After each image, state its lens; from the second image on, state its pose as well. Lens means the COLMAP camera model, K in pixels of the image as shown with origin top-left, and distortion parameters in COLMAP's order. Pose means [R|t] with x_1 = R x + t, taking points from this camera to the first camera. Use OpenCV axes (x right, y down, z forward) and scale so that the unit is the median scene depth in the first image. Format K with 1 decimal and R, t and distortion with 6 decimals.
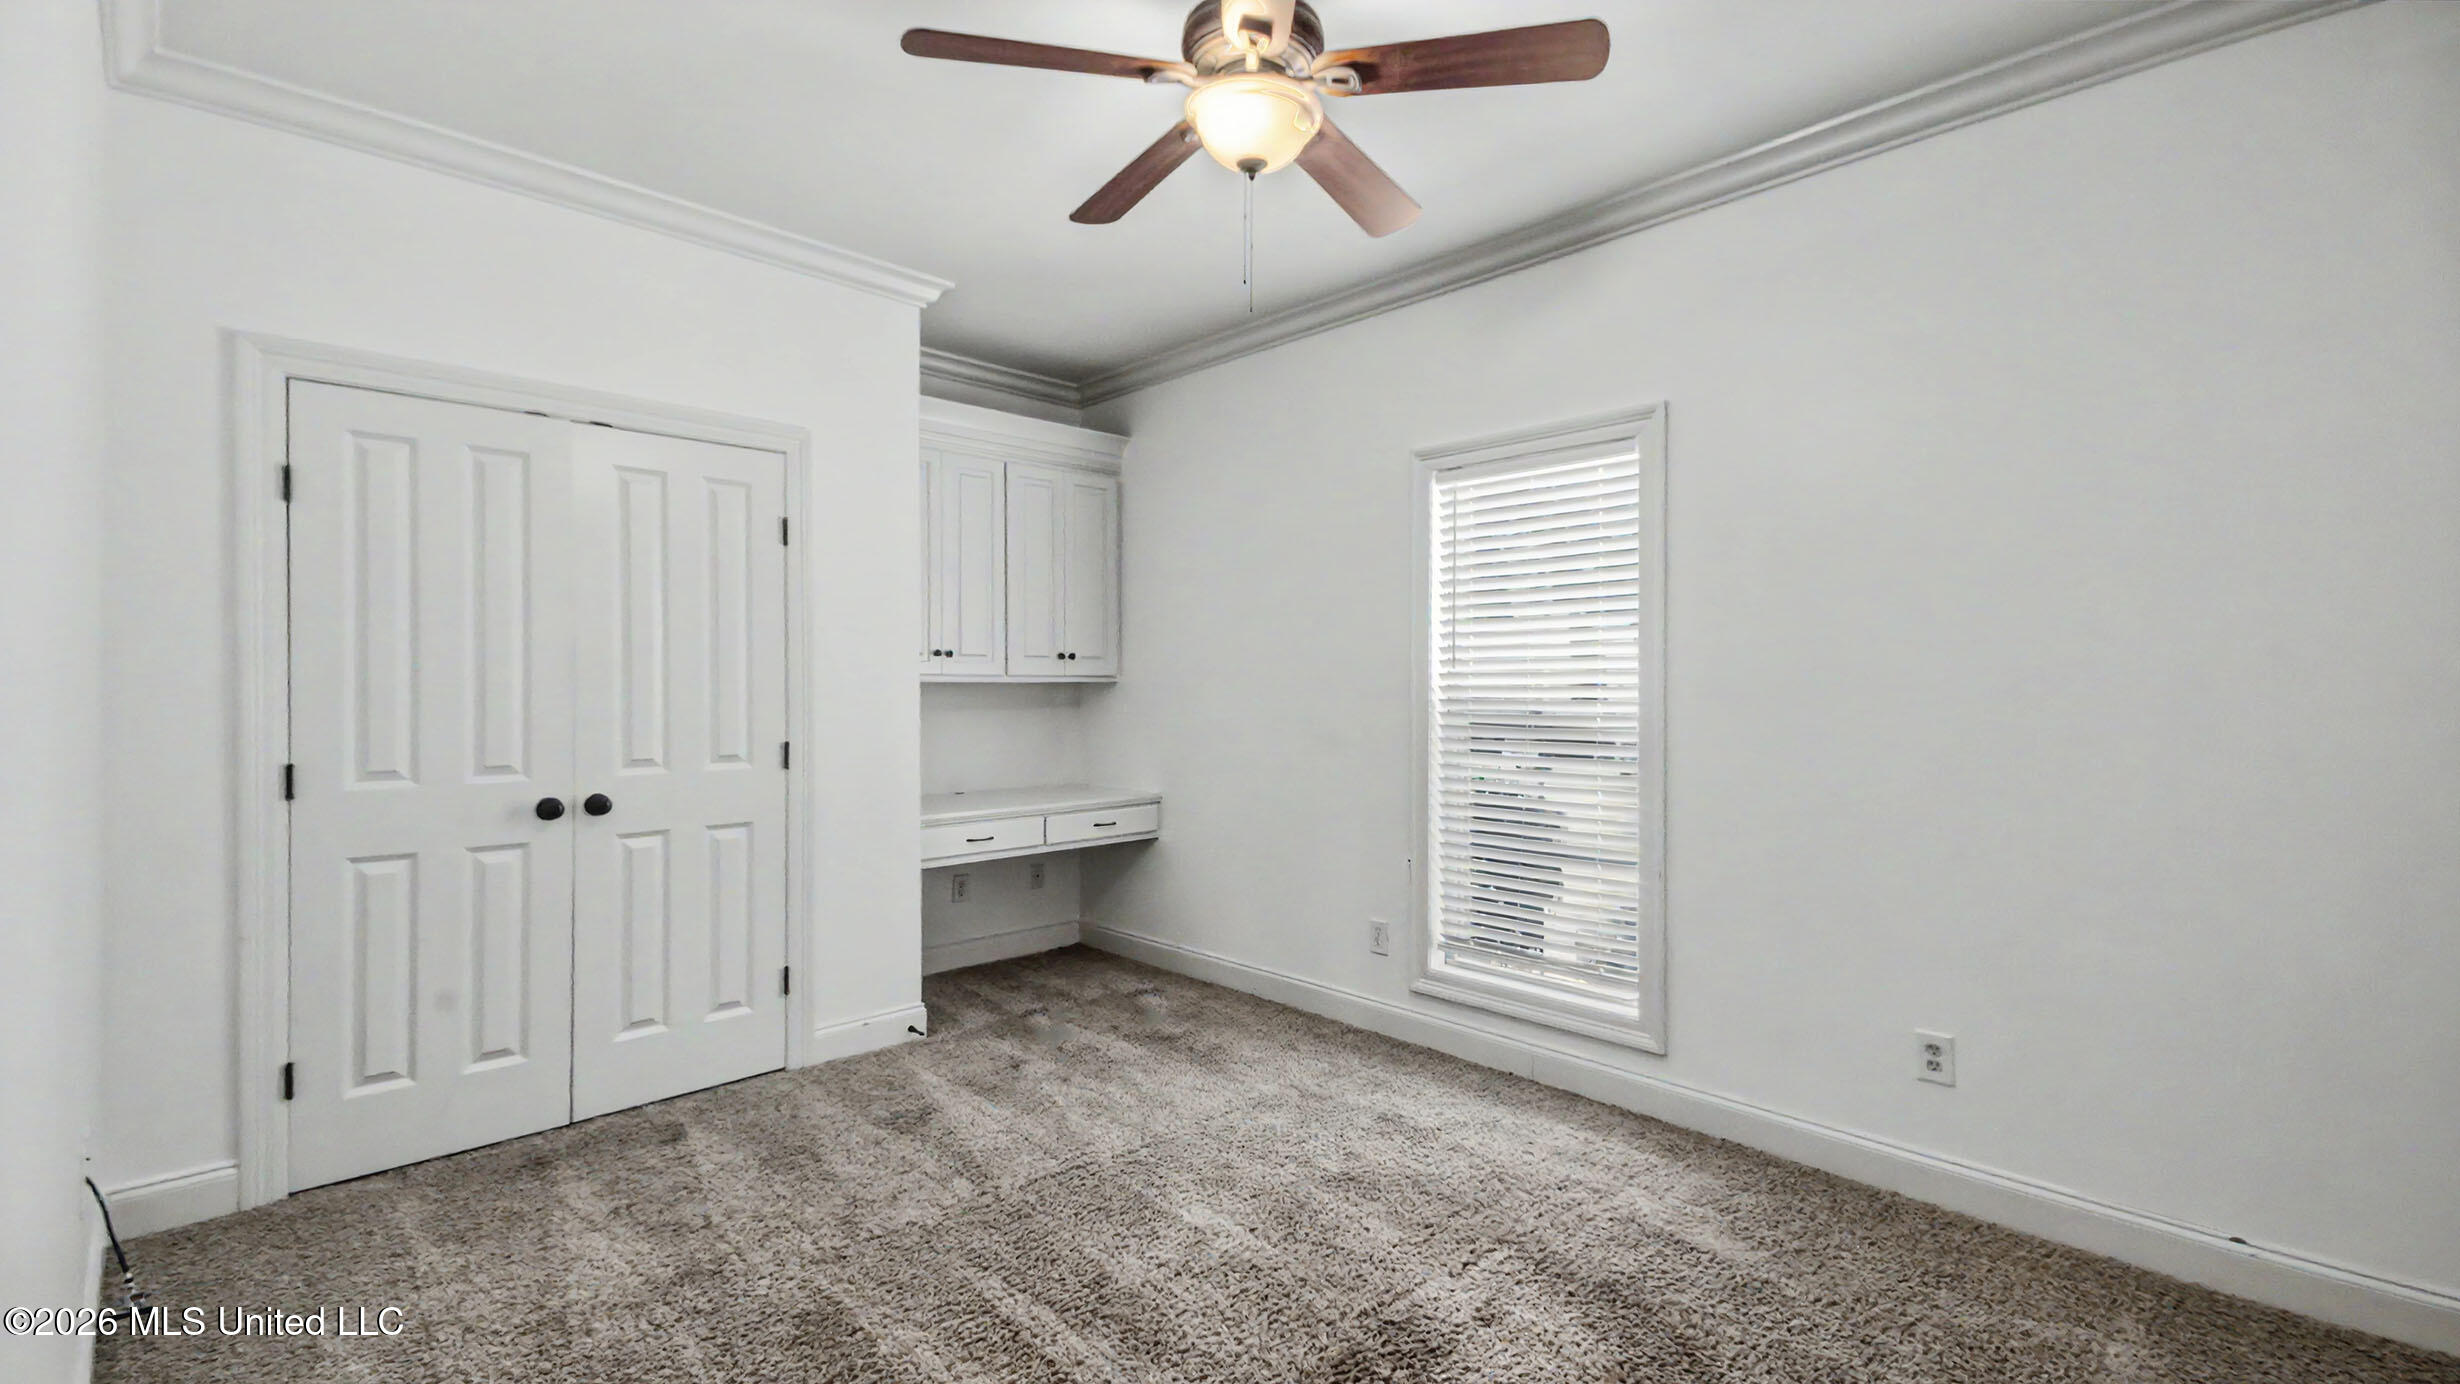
lens RADIAL K [[1046.3, 0, 1217.3], [0, 1046.3, 693.3], [0, 0, 1]] dist [0.001521, -0.000195]
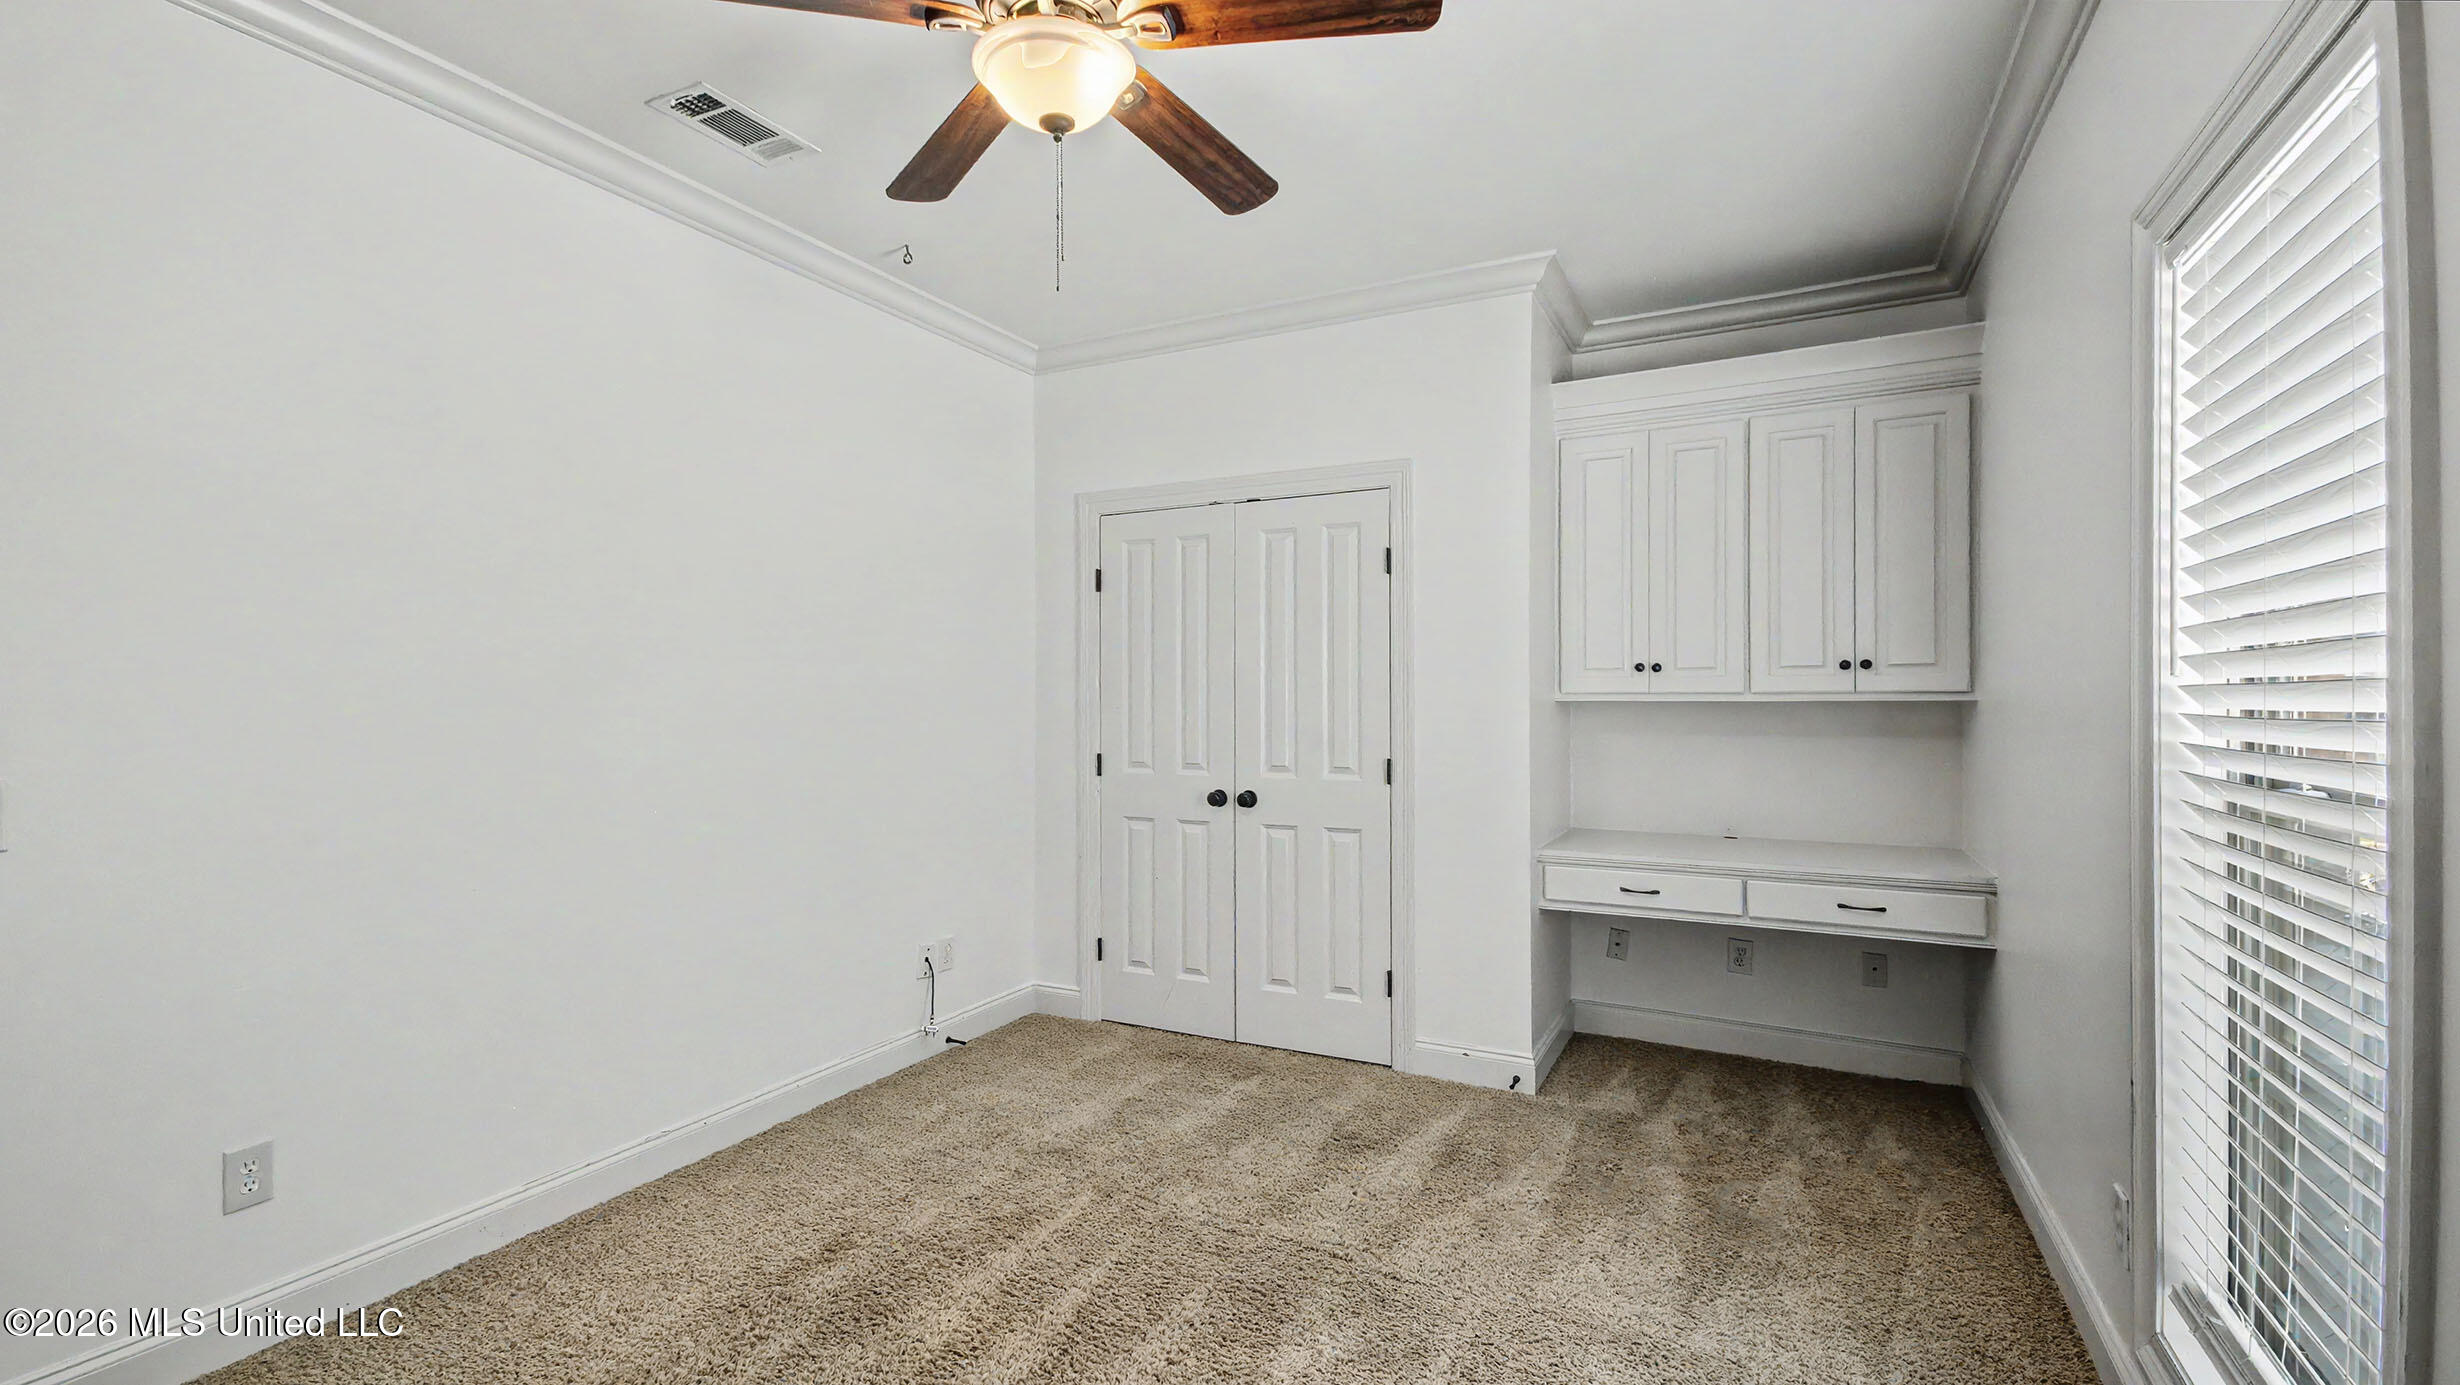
lens RADIAL K [[1046.3, 0, 1217.3], [0, 1046.3, 693.8], [0, 0, 1]] dist [0.001521, -0.000195]
pose [[0.320714, -0.003507, -0.947170, 0.537639], [-0.004399, 0.999977, -0.005192, -0.013082], [0.947166, 0.005832, 0.320691, 0.494263]]
